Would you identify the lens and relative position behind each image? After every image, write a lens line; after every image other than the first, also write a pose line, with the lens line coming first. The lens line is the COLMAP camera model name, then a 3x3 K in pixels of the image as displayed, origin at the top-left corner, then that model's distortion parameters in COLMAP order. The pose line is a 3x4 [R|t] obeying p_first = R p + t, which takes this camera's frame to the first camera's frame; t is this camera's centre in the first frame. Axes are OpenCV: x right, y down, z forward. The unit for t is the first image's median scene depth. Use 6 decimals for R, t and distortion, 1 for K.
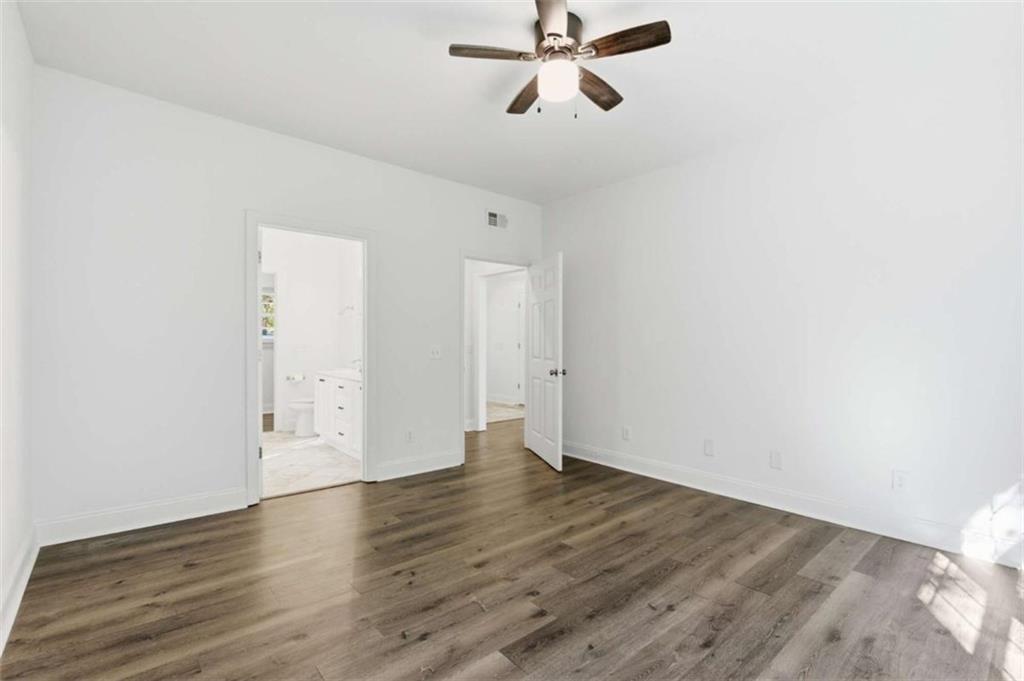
lens RADIAL K [[467.6, 0, 510.7], [0, 467.6, 343.1], [0, 0, 1]] dist [0.001154, 0.000206]
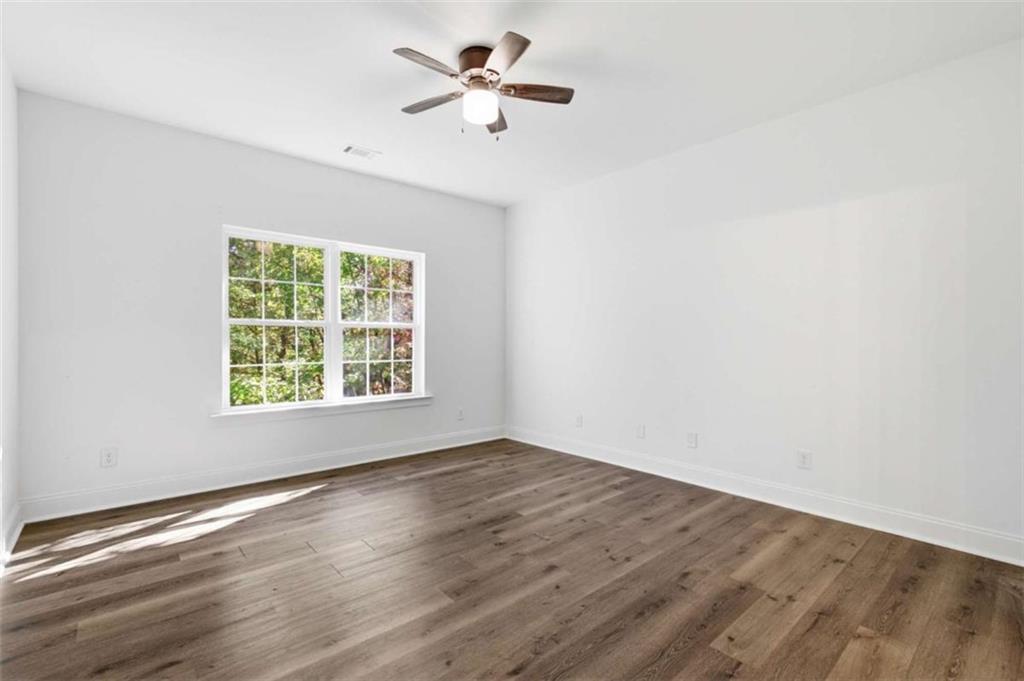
lens RADIAL K [[467.6, 0, 514.3], [0, 467.6, 340.8], [0, 0, 1]] dist [0.001154, 0.000206]
pose [[-0.999879, -0.005971, -0.014339, 0.029904], [-0.005995, 0.999981, 0.001652, 0.003771], [0.014329, 0.001738, -0.999896, 2.128842]]
